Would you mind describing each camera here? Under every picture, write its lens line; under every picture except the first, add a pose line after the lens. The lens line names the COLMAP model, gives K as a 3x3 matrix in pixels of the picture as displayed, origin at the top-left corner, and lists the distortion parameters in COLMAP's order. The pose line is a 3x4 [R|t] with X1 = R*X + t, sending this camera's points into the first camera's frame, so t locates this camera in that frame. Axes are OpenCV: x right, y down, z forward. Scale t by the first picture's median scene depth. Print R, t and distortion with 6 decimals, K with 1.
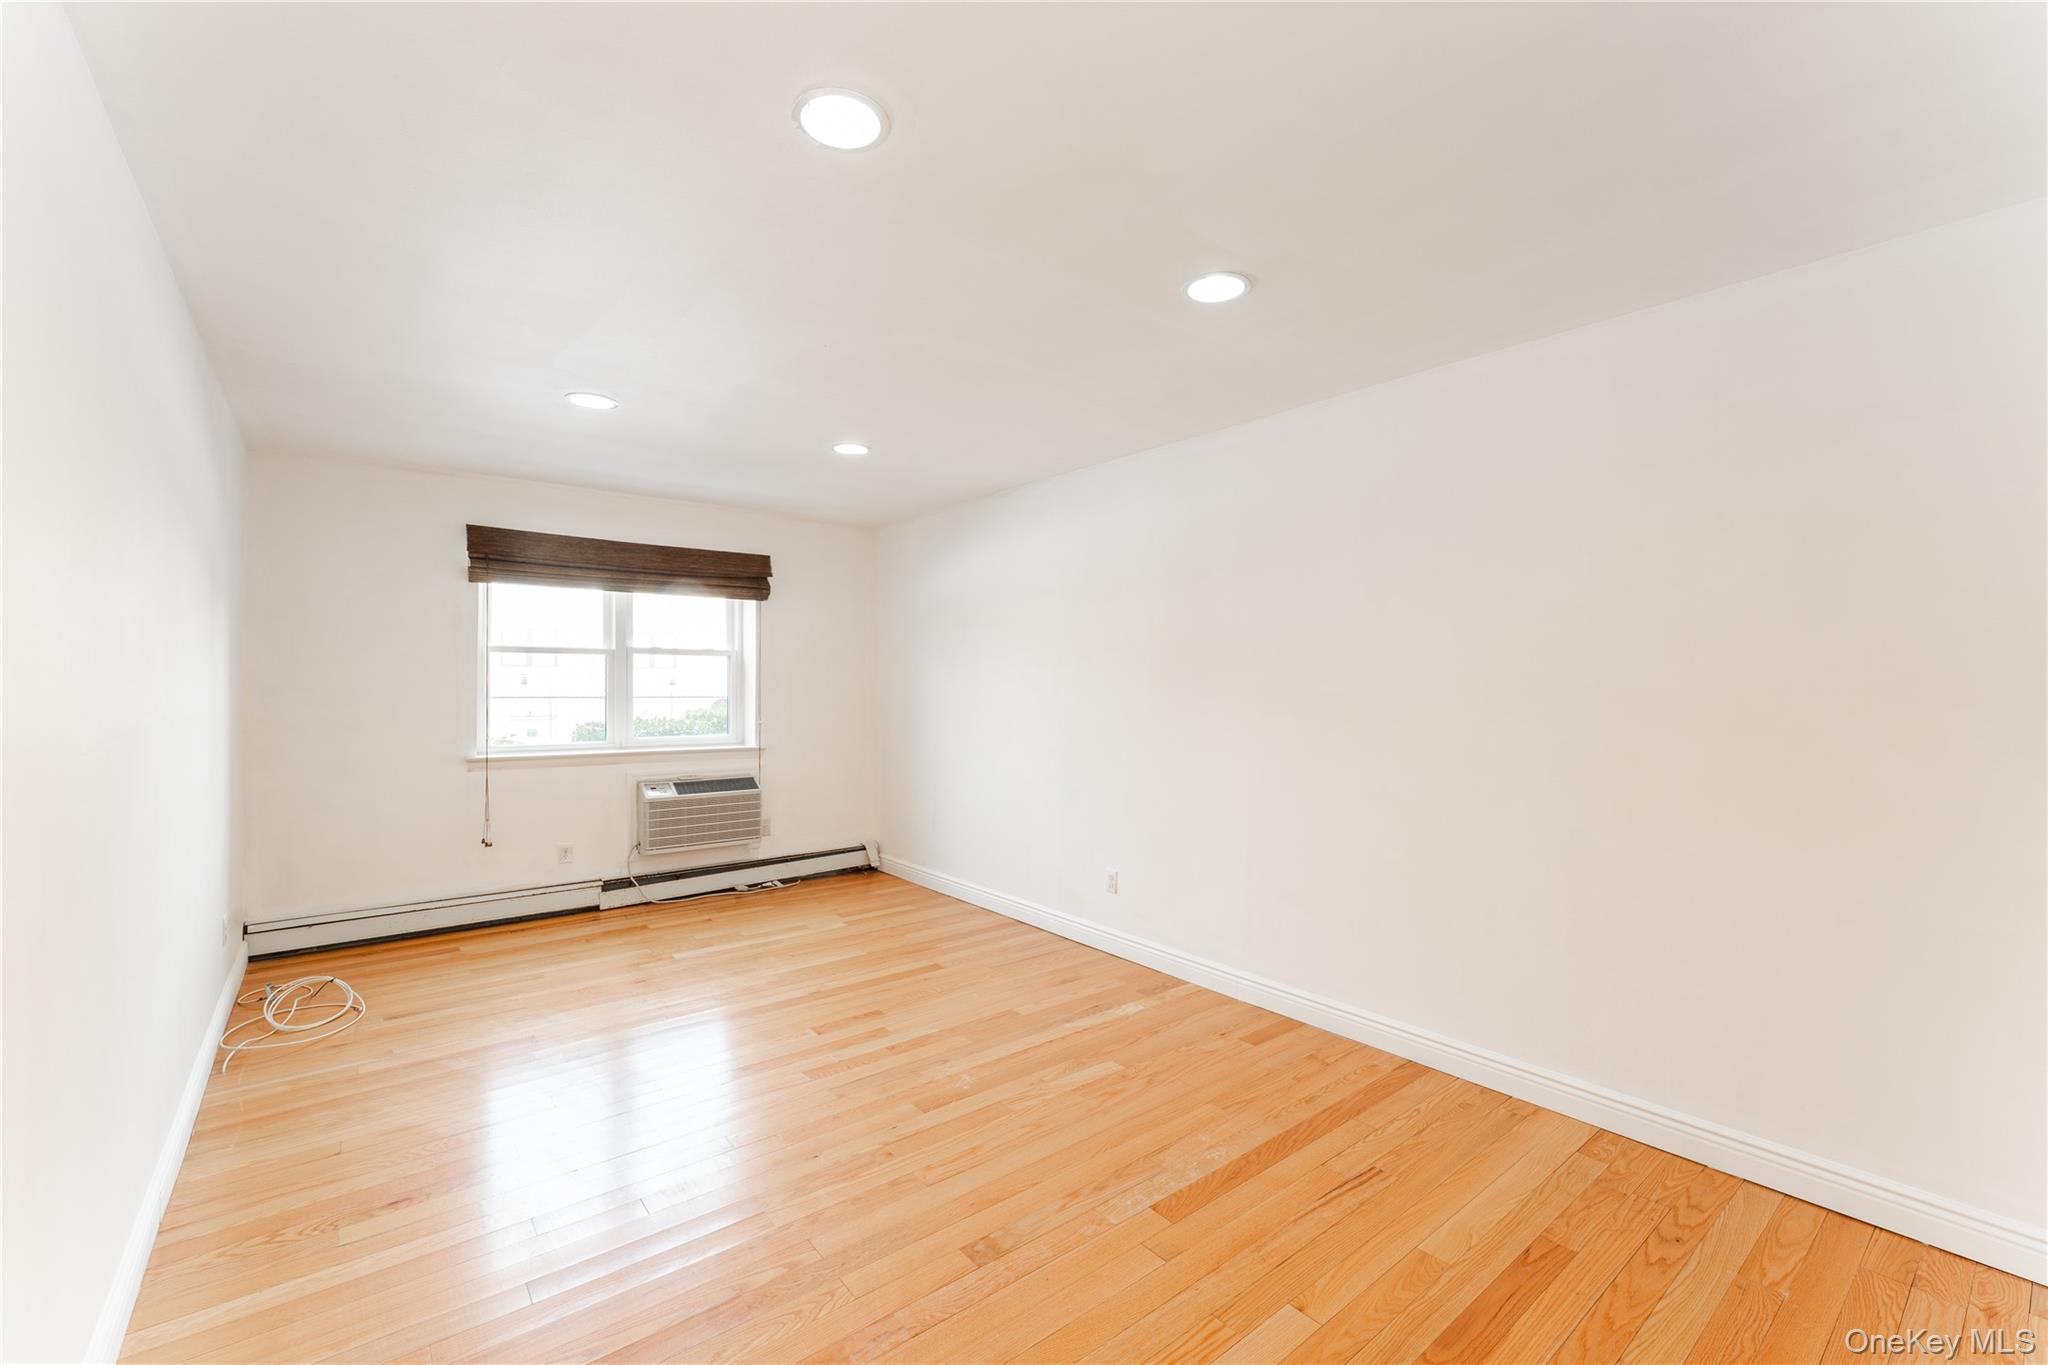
lens RADIAL K [[831.0, 0, 1028.2], [0, 831.0, 693.4], [0, 0, 1]] dist [0.004267, -0.000435]
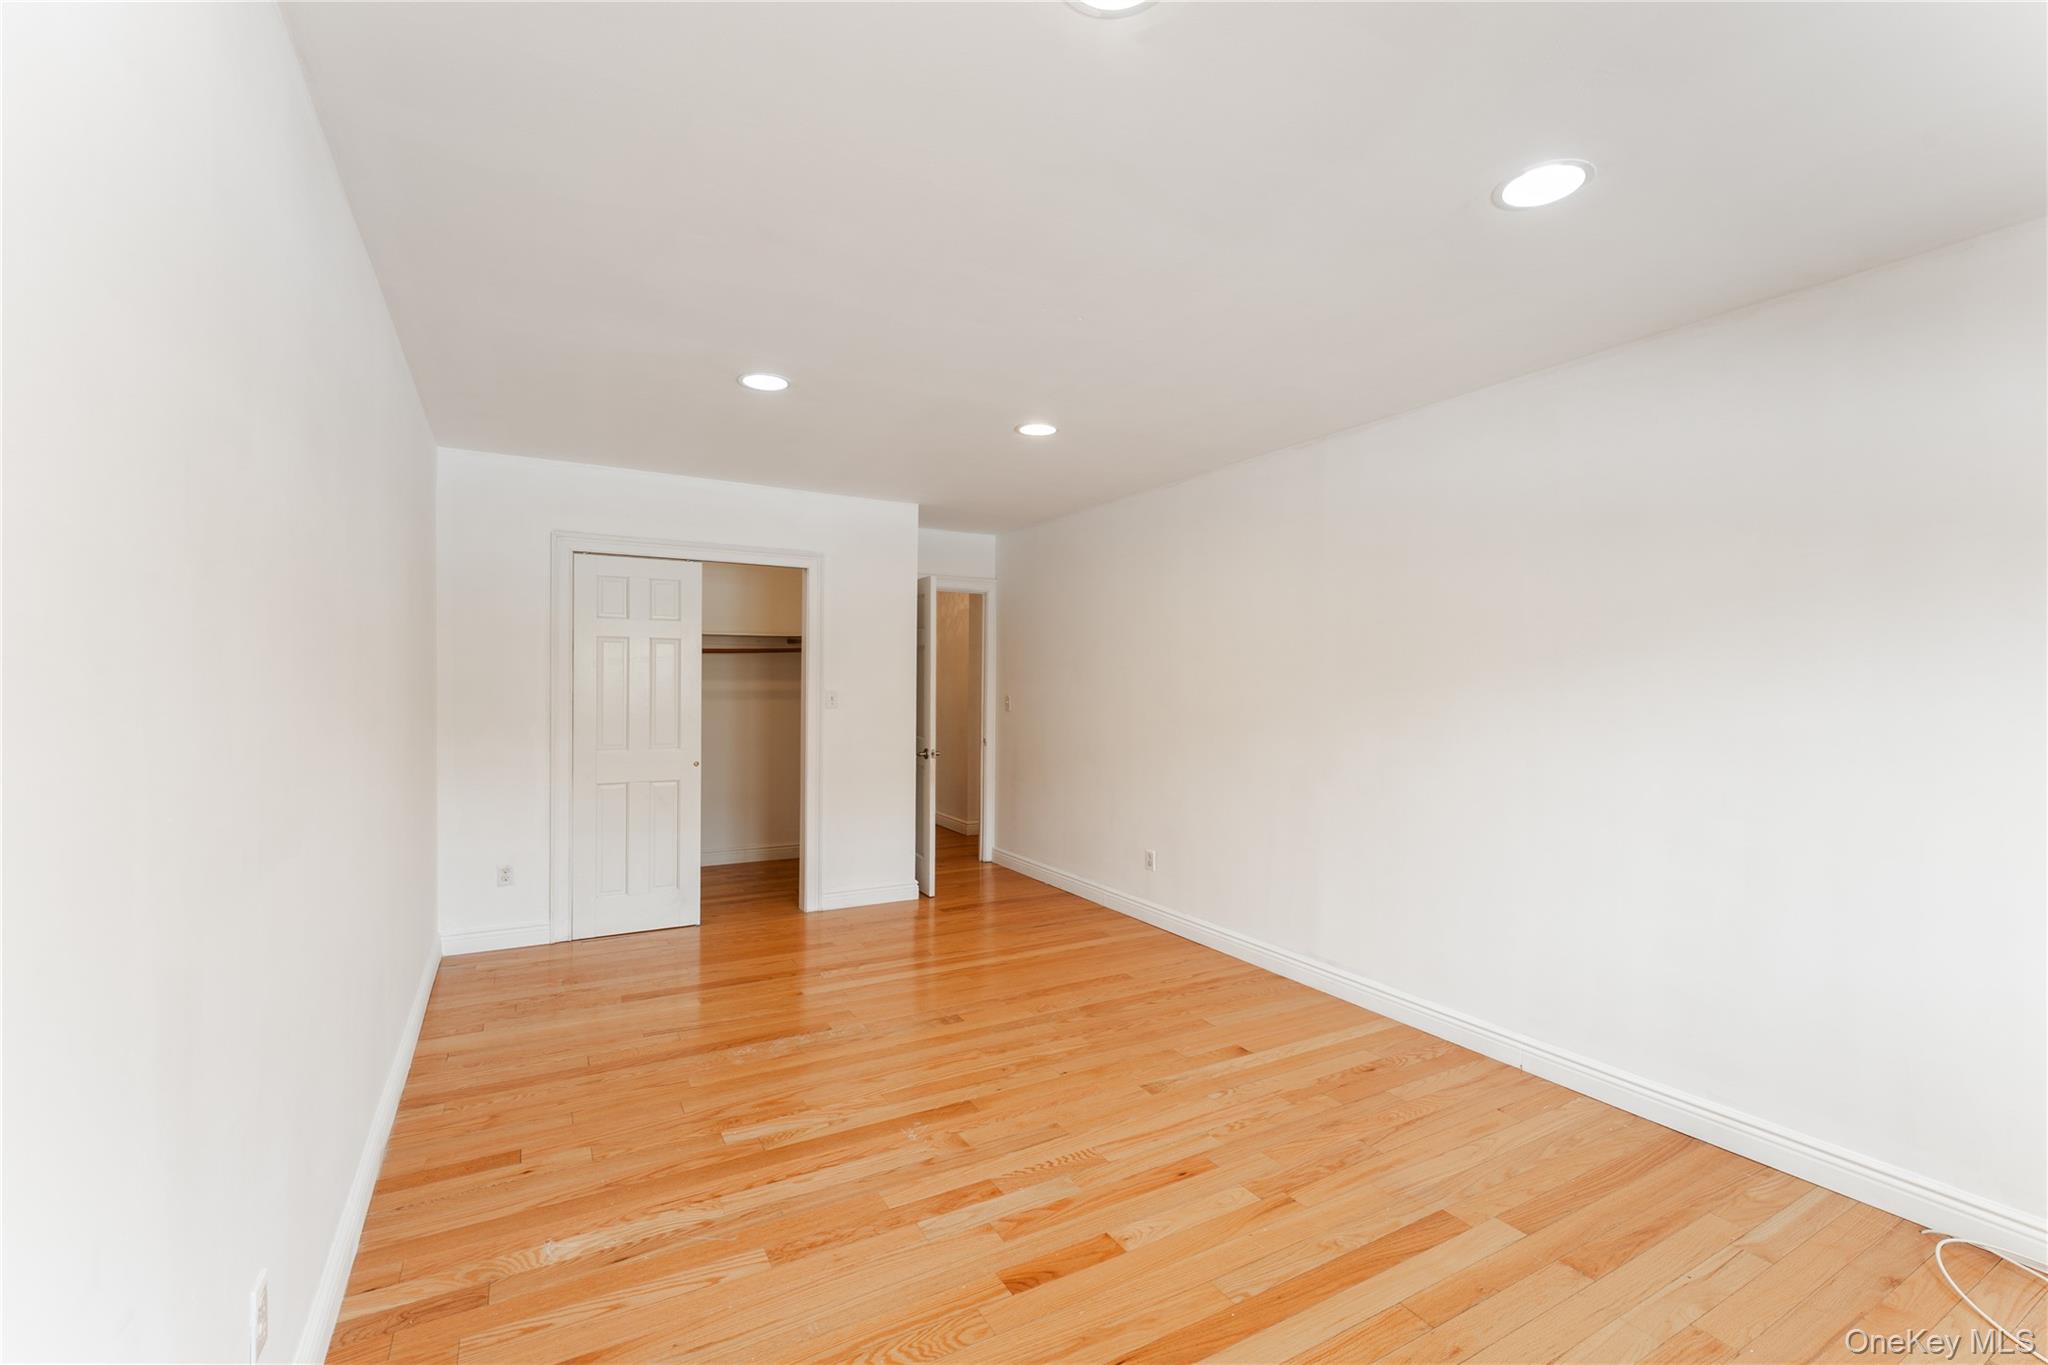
lens RADIAL K [[831.0, 0, 1021.0], [0, 831.0, 682.0], [0, 0, 1]] dist [0.004267, -0.000435]
pose [[-0.985056, -0.013378, 0.171714, -0.300173], [-0.010965, 0.999827, 0.014994, -0.015333], [-0.171885, 0.012887, -0.985033, 1.677773]]
